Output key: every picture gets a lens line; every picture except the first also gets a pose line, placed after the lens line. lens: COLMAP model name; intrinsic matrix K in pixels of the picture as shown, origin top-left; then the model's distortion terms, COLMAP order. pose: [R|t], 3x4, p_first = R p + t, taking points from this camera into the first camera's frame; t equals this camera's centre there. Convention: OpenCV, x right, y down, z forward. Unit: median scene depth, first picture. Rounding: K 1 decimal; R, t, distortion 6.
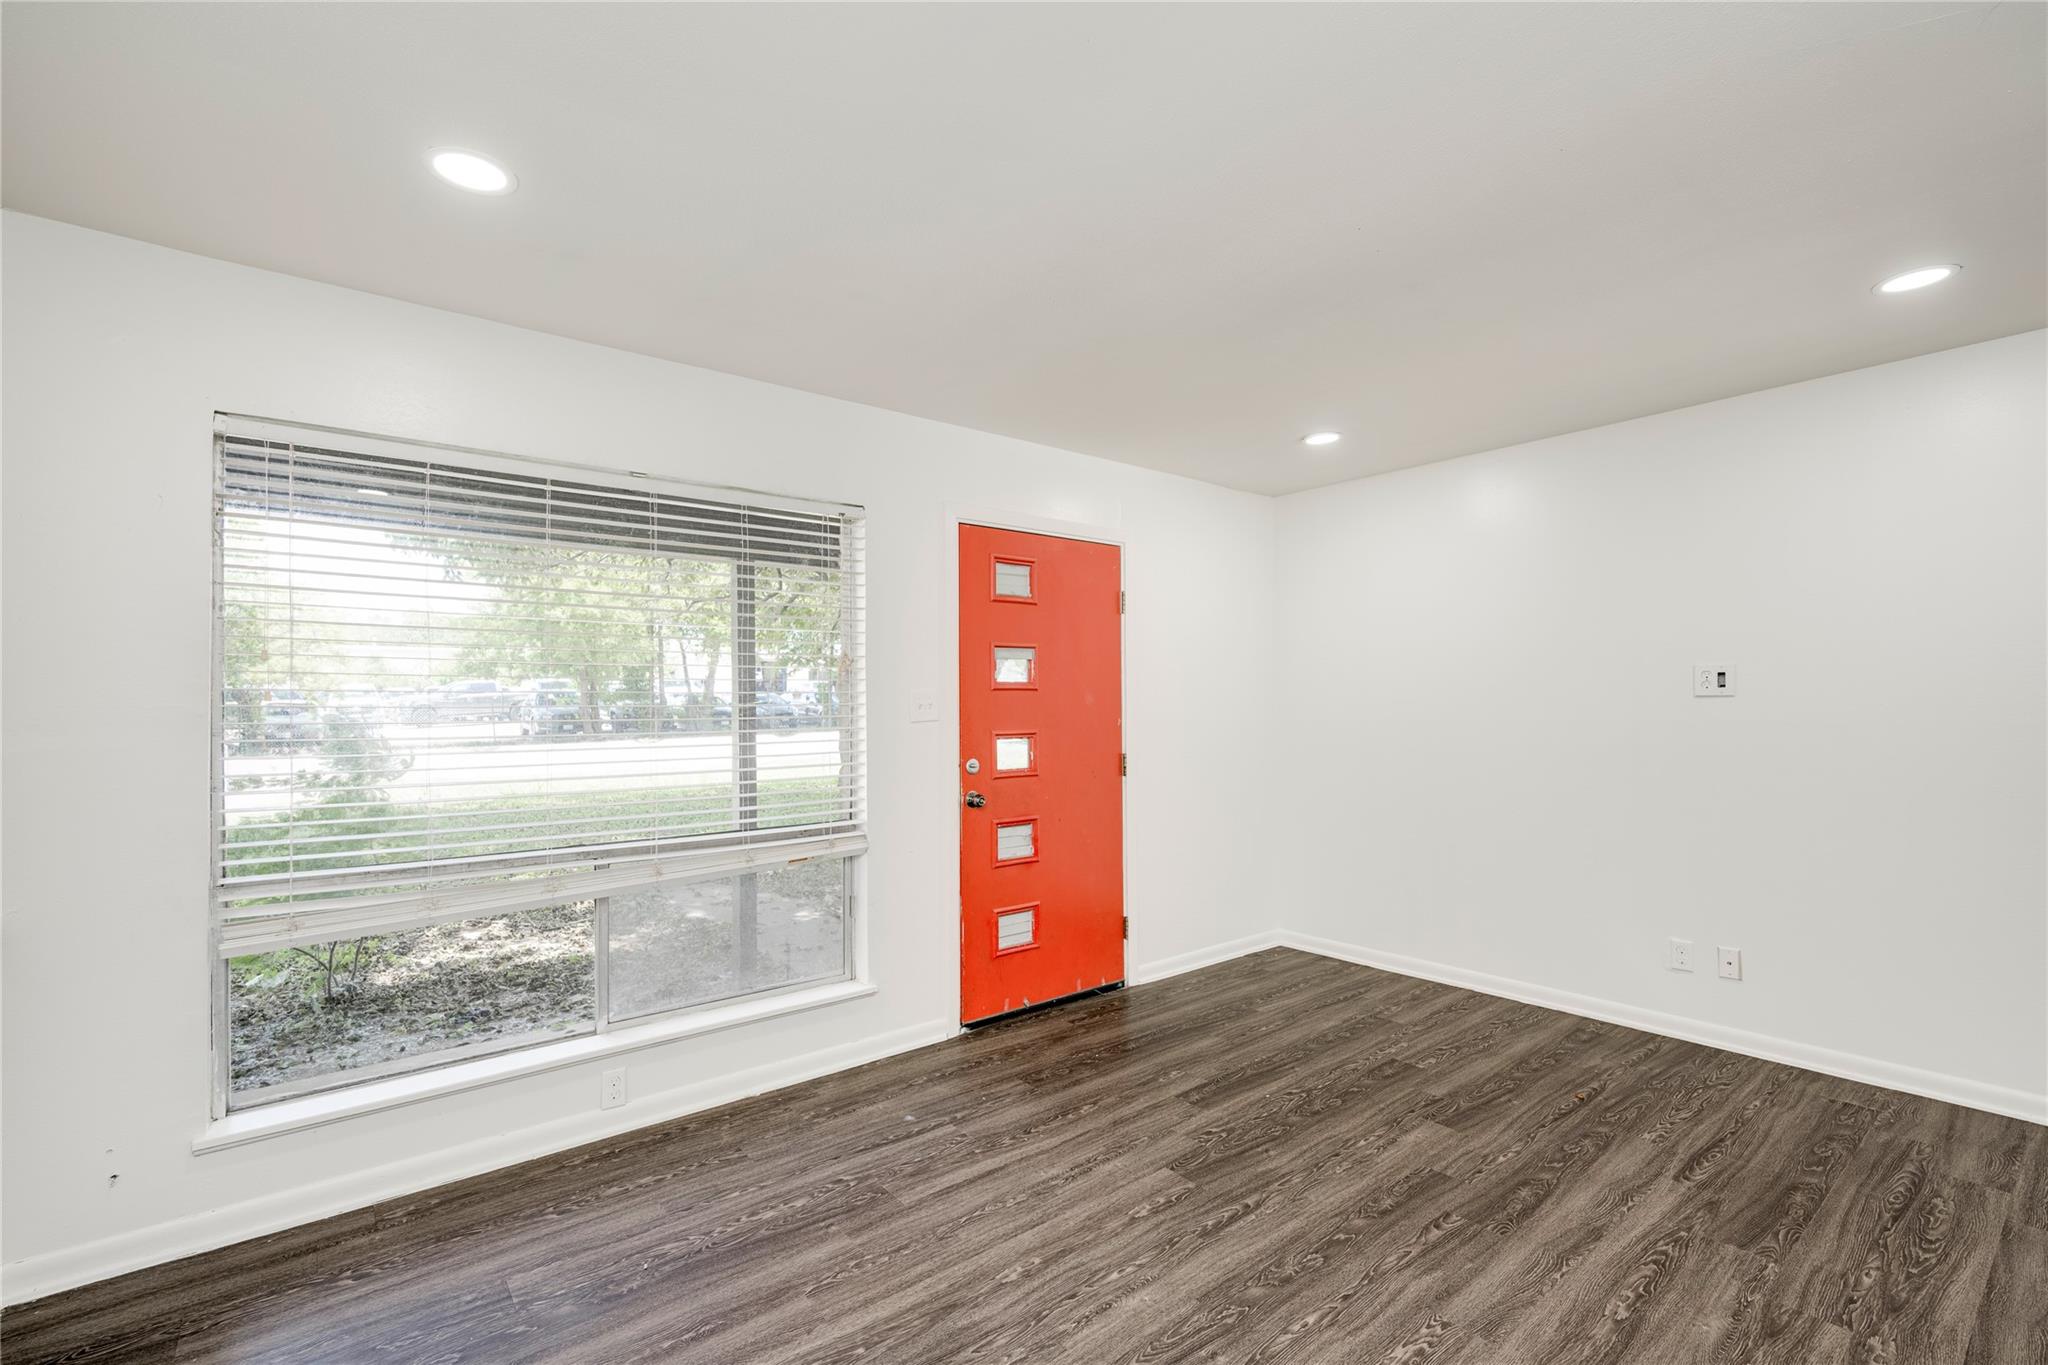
lens RADIAL K [[945.7, 0, 1024.1], [0, 945.7, 687.2], [0, 0, 1]] dist [-0.002382, 0.000489]
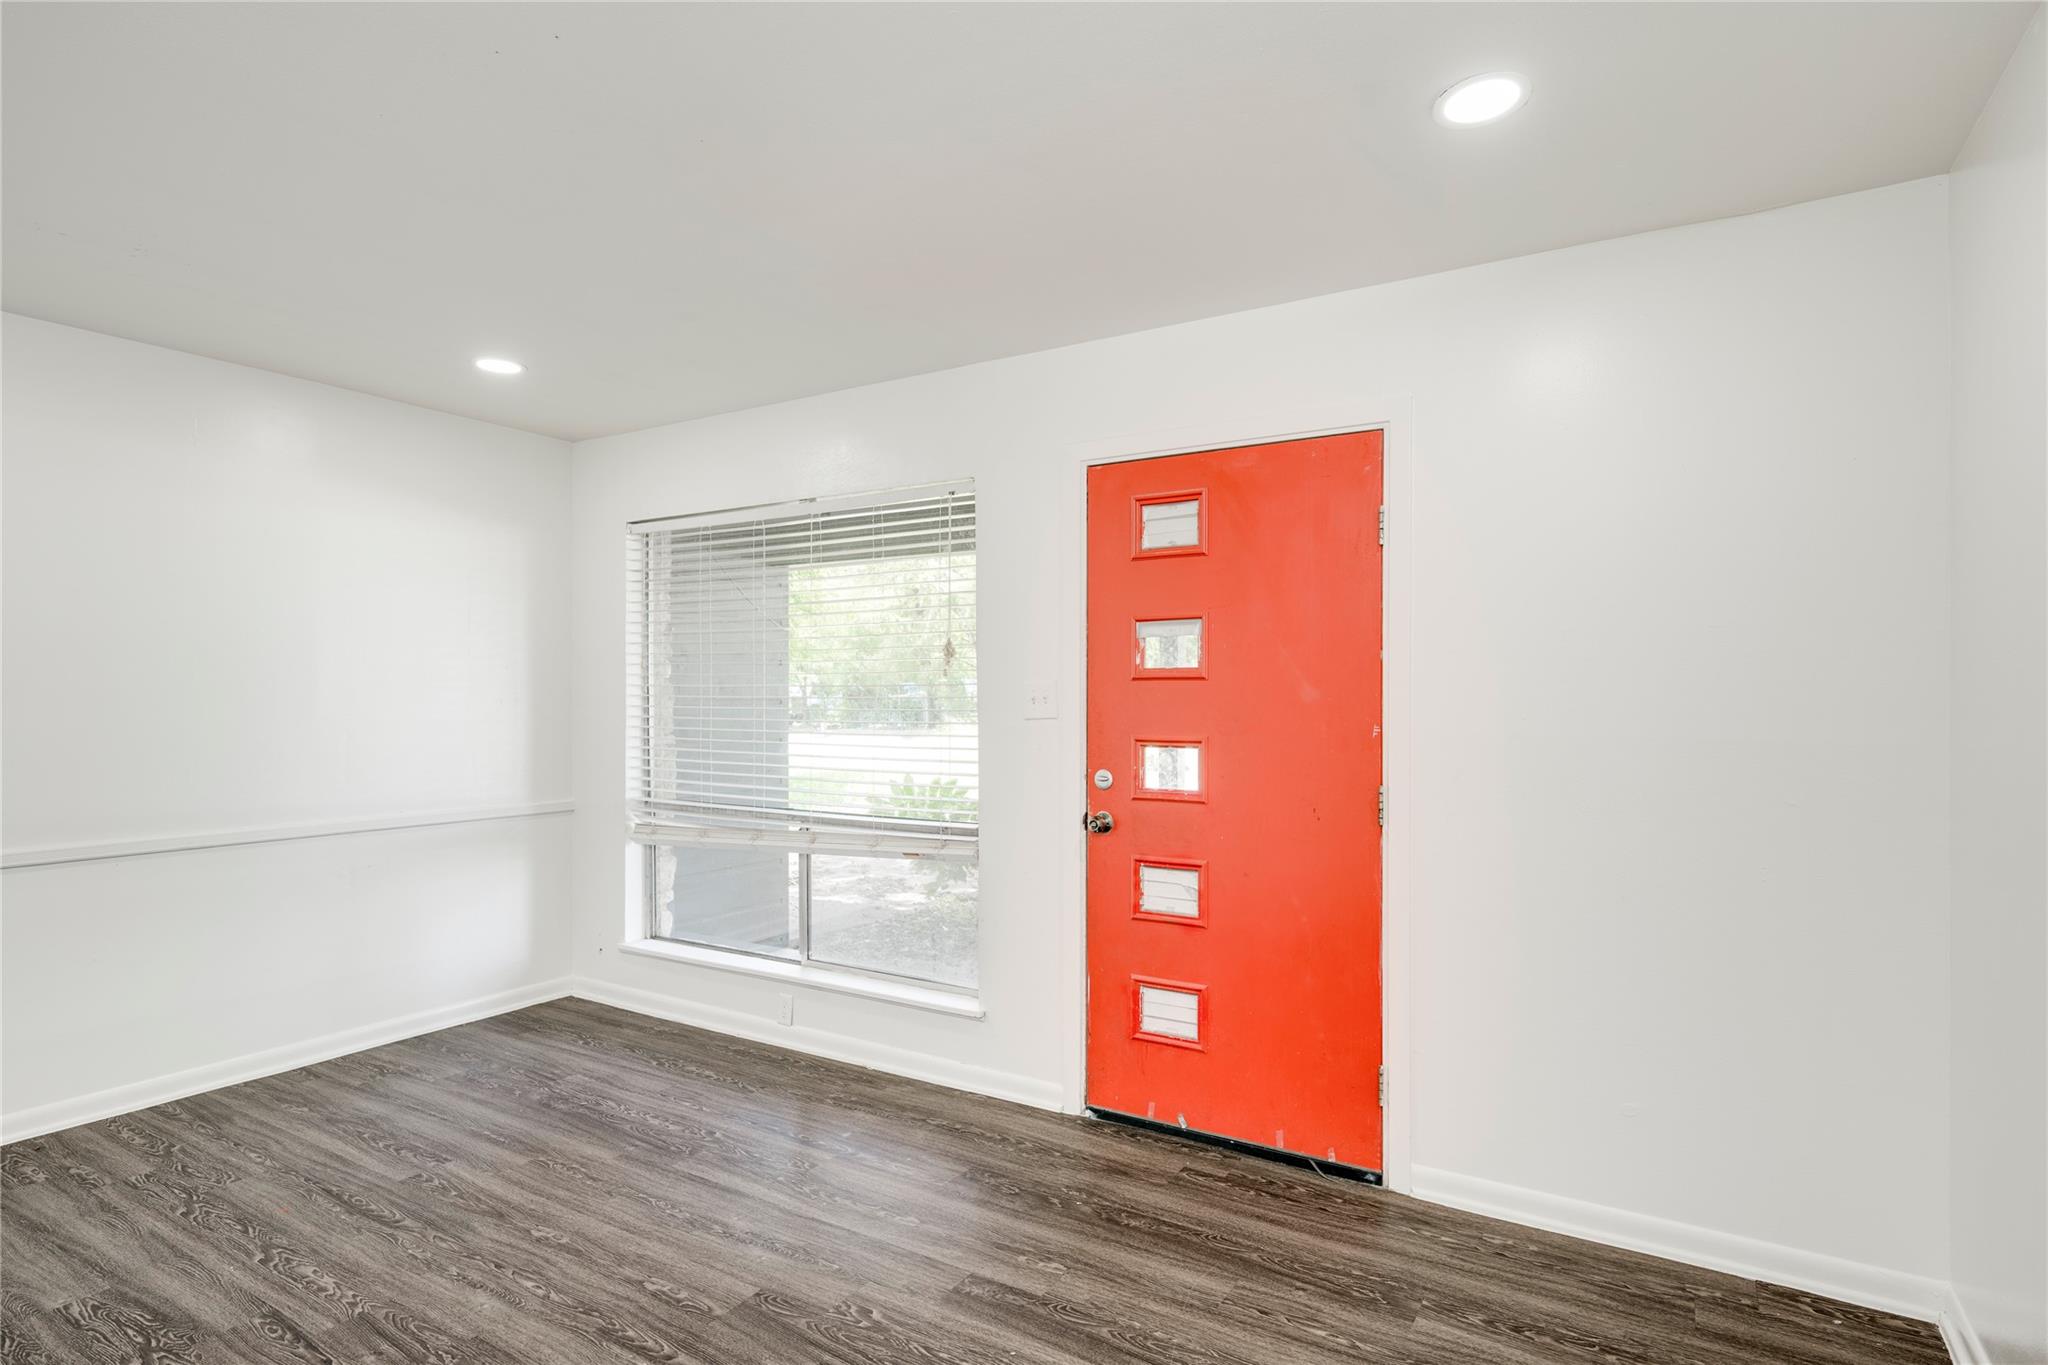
lens RADIAL K [[1082.6, 0, 1023.6], [0, 1082.6, 694.0], [0, 0, 1]] dist [-0.000840, 0.000373]
pose [[0.305976, 0.006622, -0.952016, 0.833918], [0.013724, 0.999841, 0.011366, 0.003567], [0.951940, -0.016544, 0.305837, 0.731561]]
